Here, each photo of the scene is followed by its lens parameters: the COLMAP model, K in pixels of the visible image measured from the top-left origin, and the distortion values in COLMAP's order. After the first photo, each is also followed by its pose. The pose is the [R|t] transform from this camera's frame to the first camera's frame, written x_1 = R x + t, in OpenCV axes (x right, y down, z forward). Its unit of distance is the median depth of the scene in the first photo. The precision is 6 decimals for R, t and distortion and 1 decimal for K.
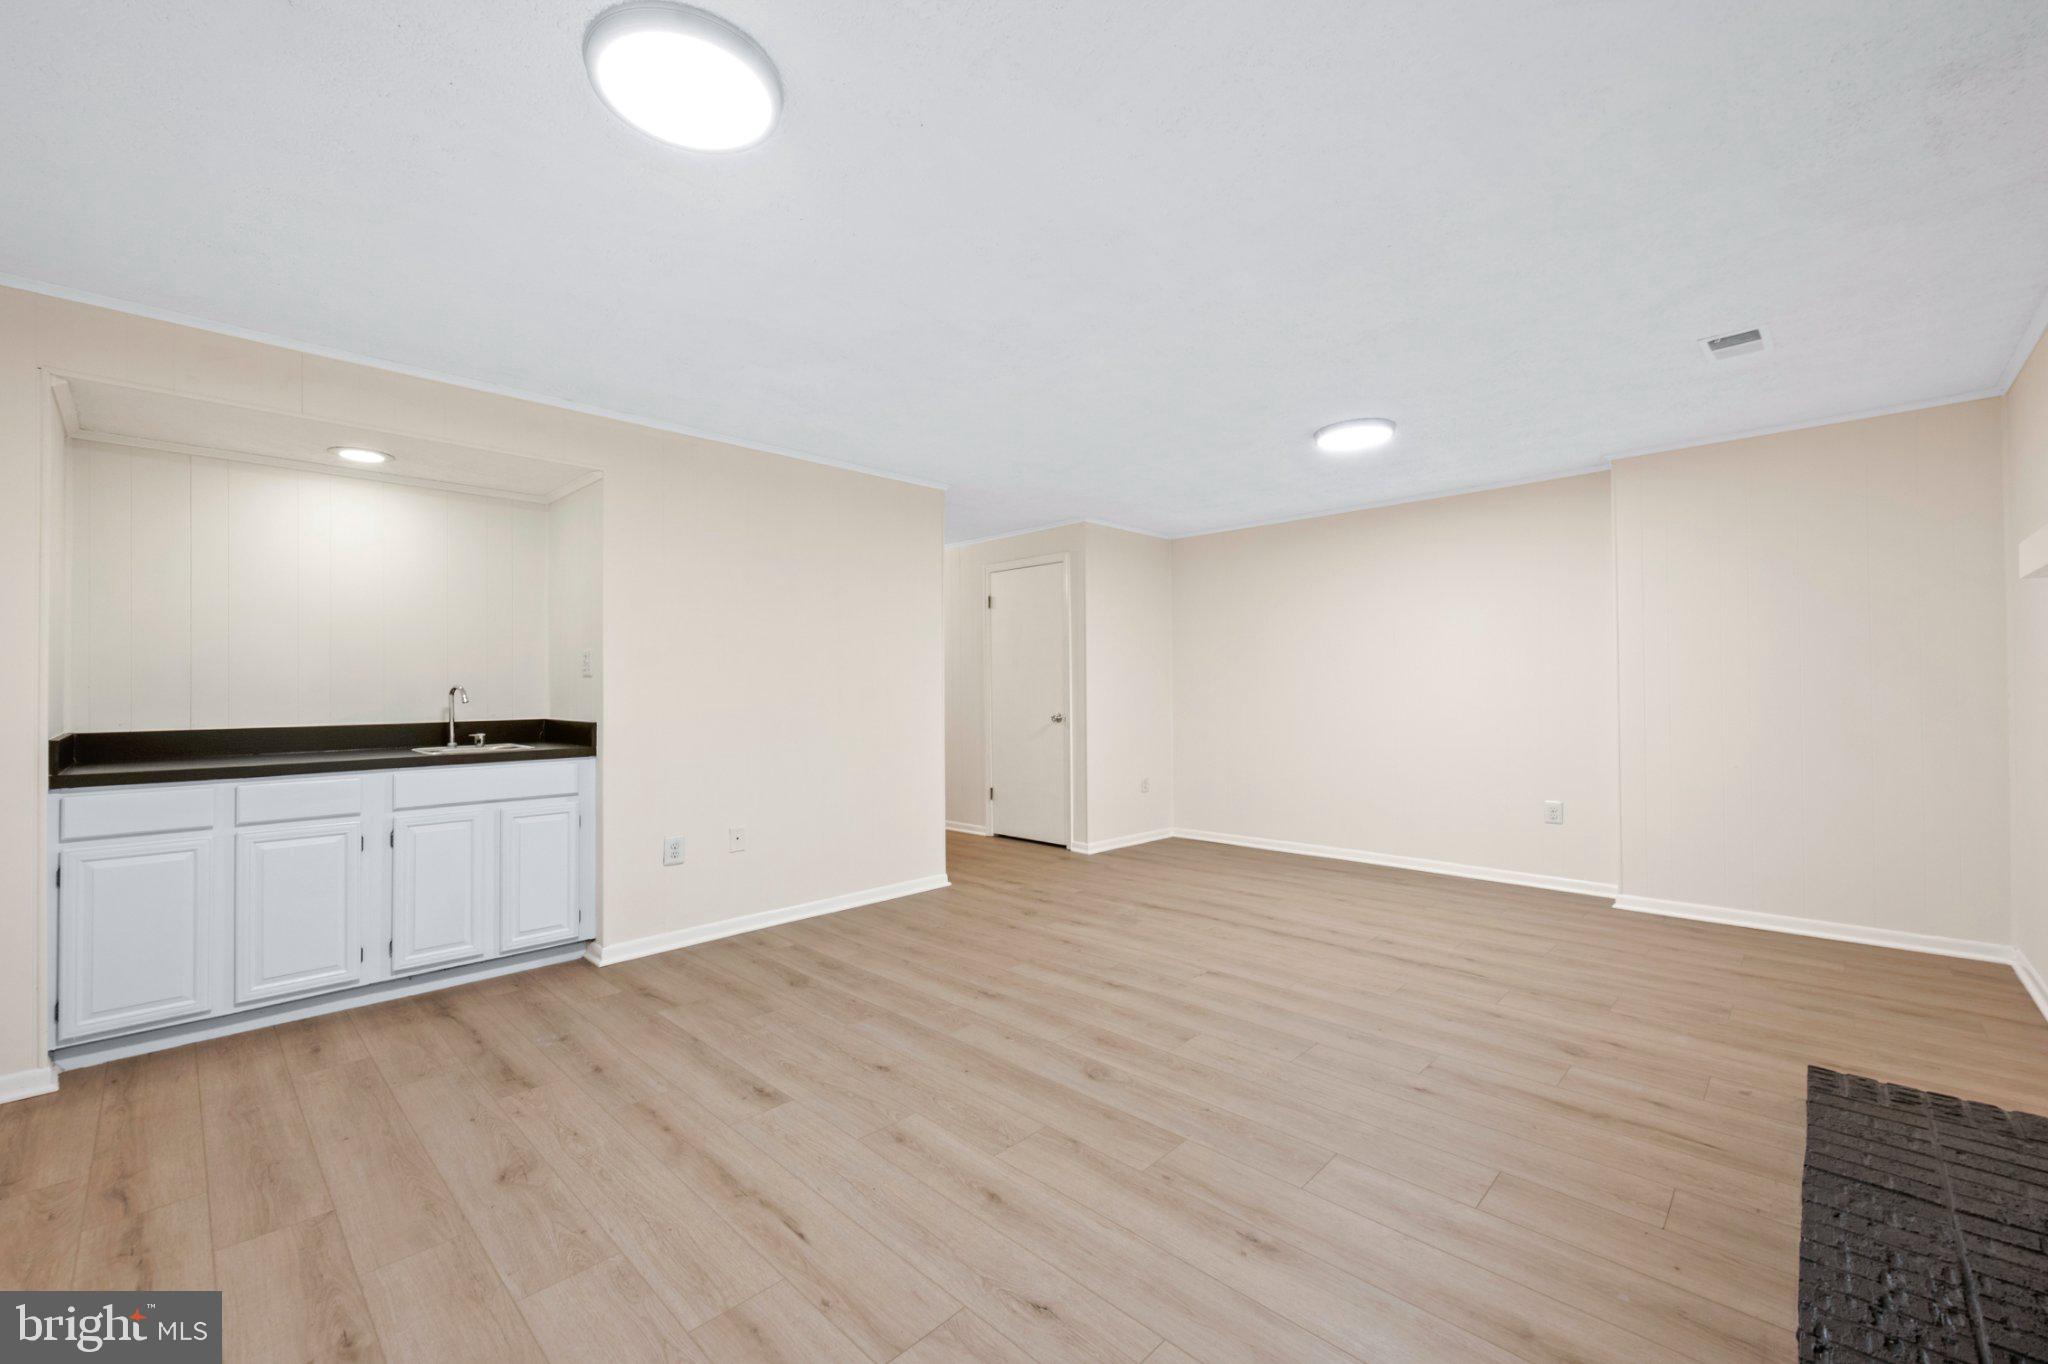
lens RADIAL K [[830.8, 0, 1019.8], [0, 830.8, 681.5], [0, 0, 1]] dist [0.002001, 0.000354]
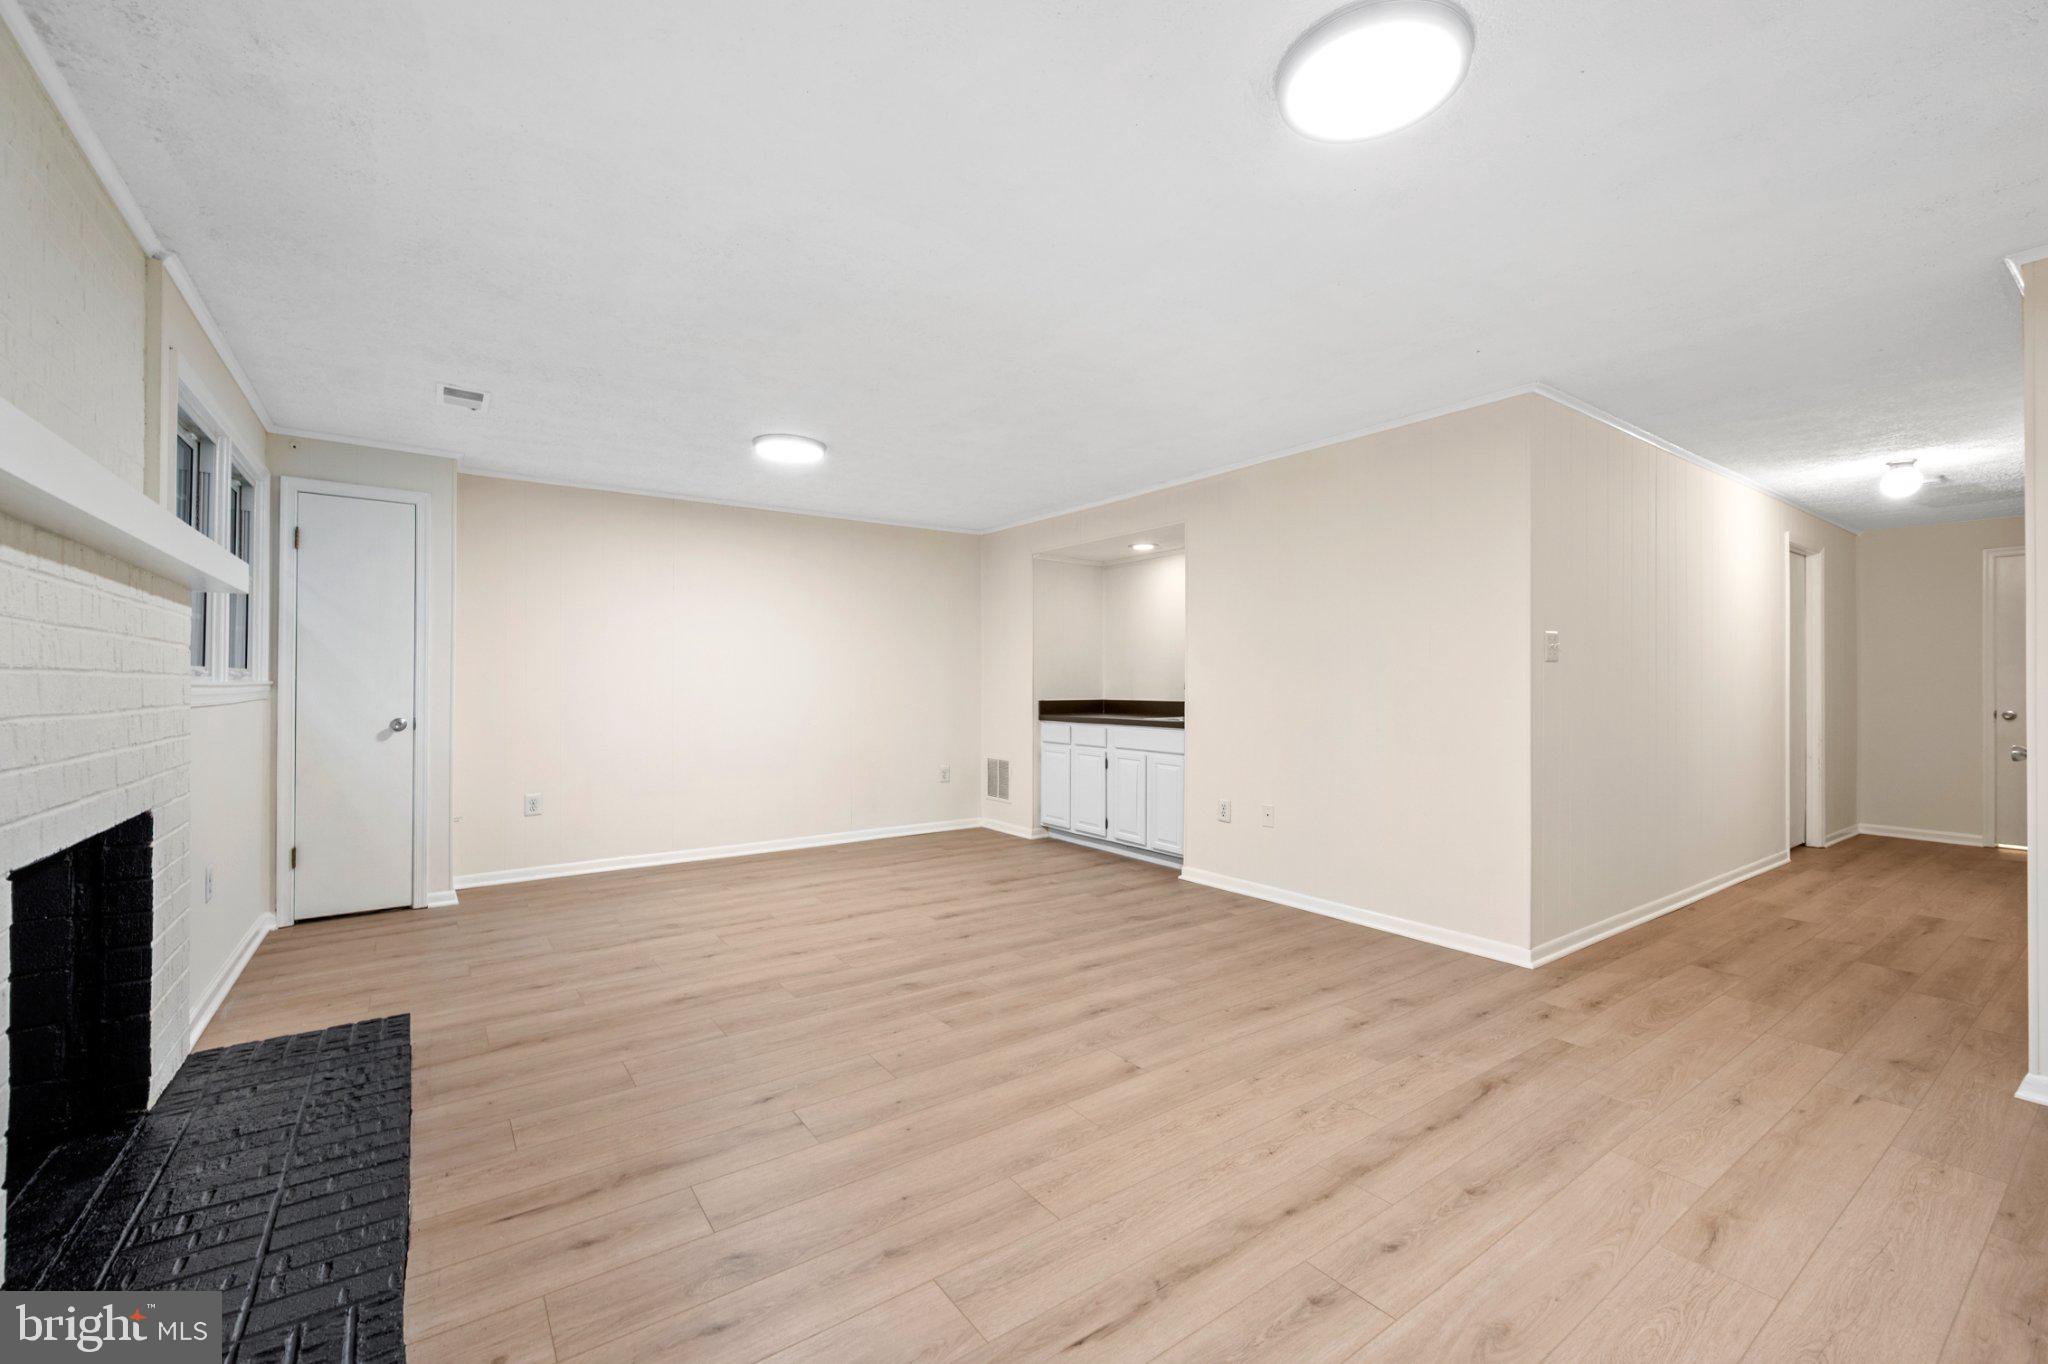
lens RADIAL K [[842.2, 0, 1024.0], [0, 842.2, 682.0], [0, 0, 1]] dist [-0.000287, -0.000165]
pose [[-0.178333, 0.004585, -0.983959, 1.099322], [0.009506, 0.999951, 0.002937, 0.004874], [0.983924, -0.008829, -0.178368, 1.167488]]
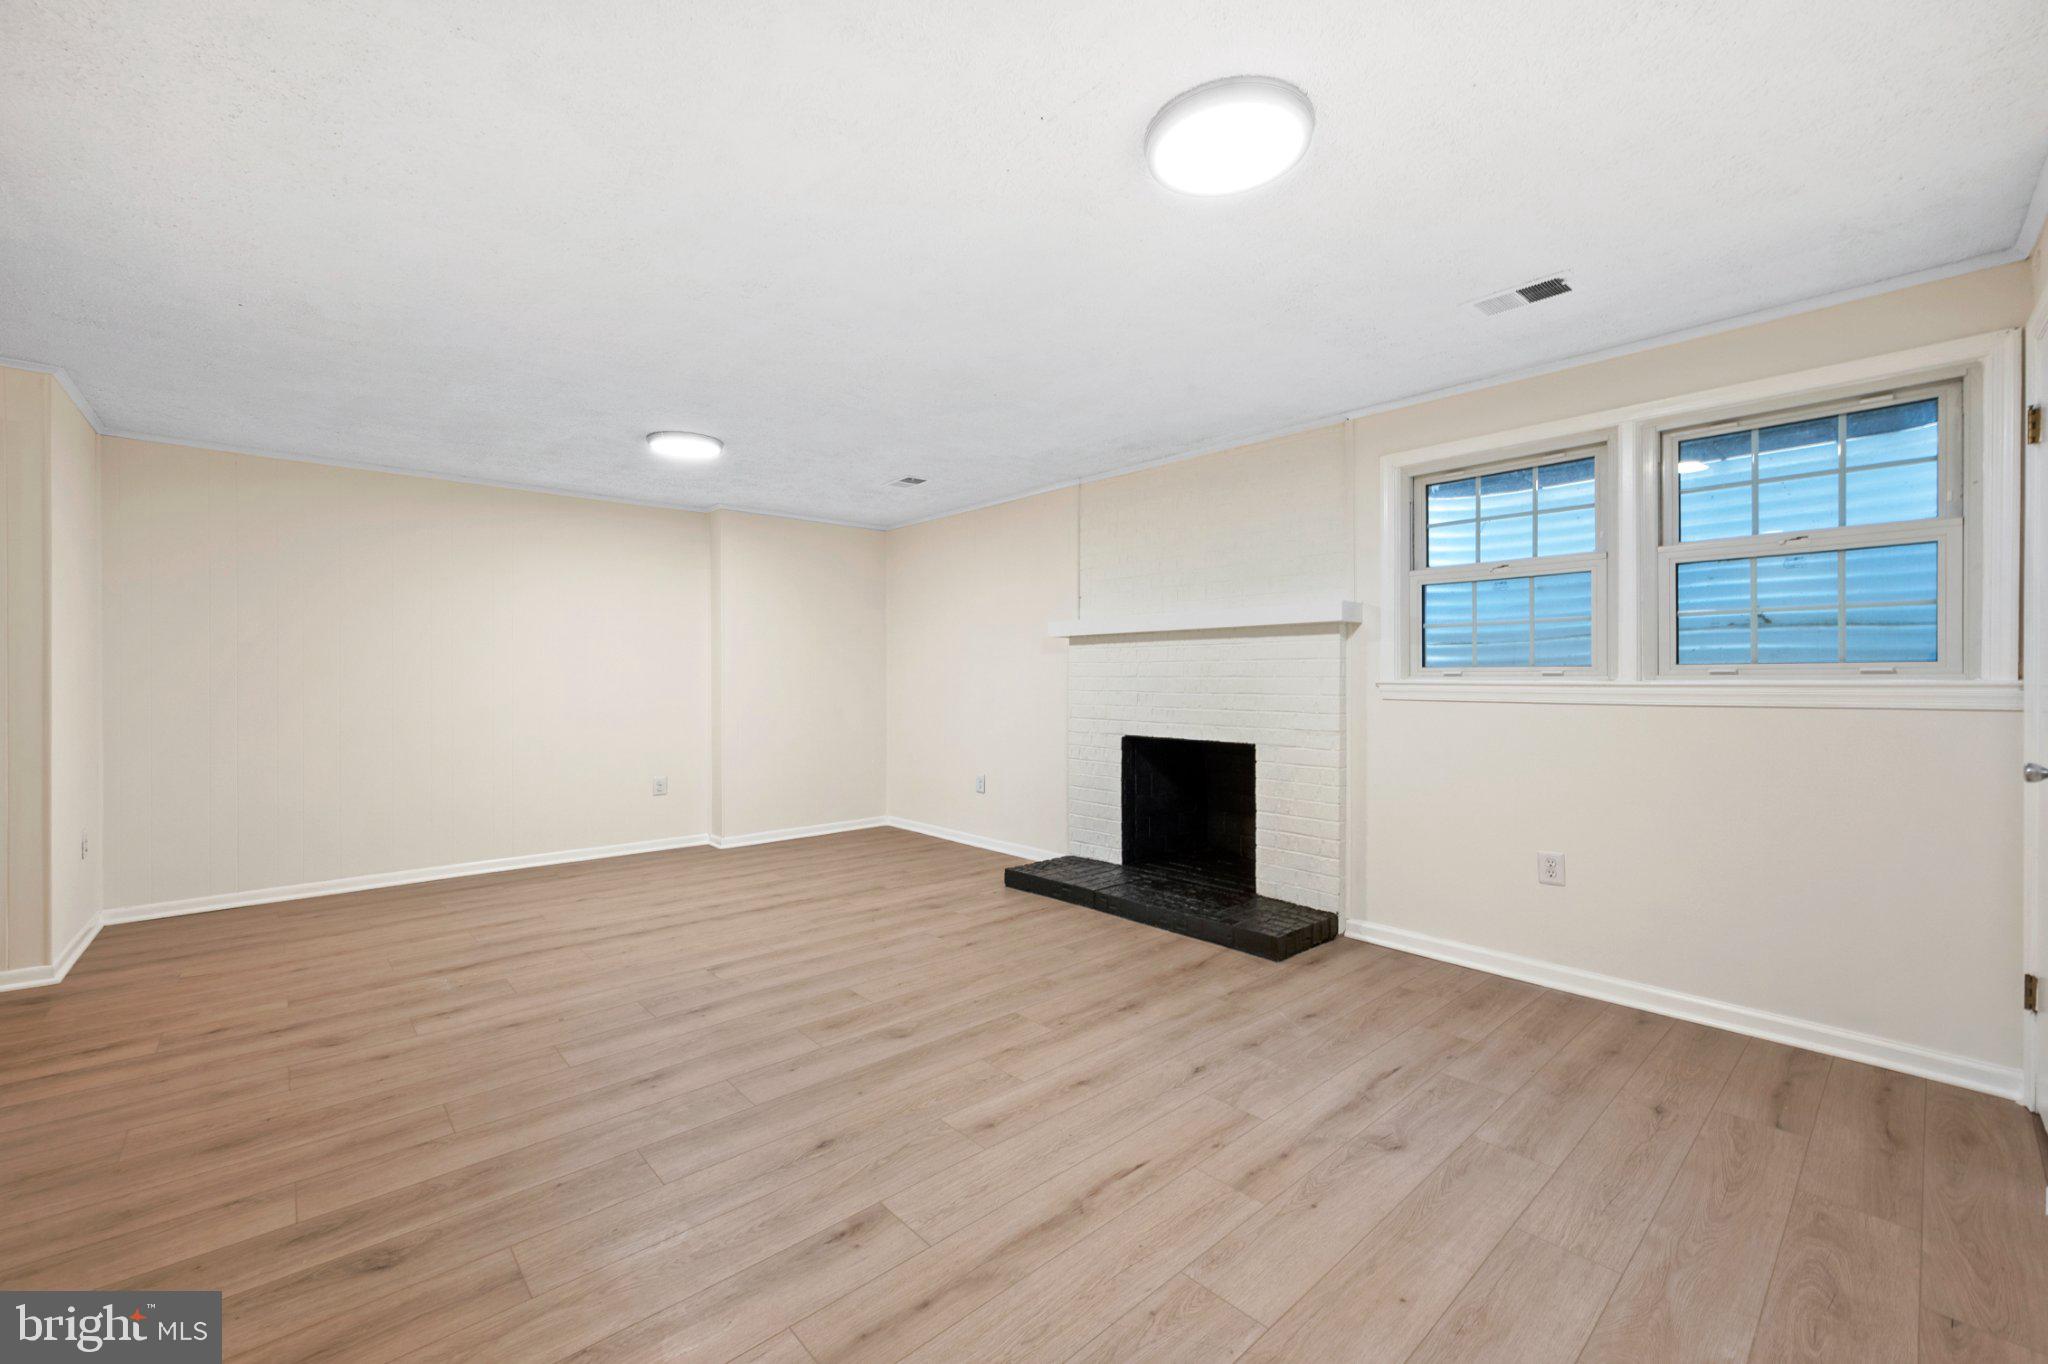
lens RADIAL K [[830.8, 0, 1019.8], [0, 830.8, 681.5], [0, 0, 1]] dist [0.002001, 0.000354]
pose [[0.067863, 0.003198, 0.997690, -0.822431], [-0.009732, 0.999949, -0.002543, 0.008283], [-0.997647, -0.009537, 0.067891, 0.641144]]
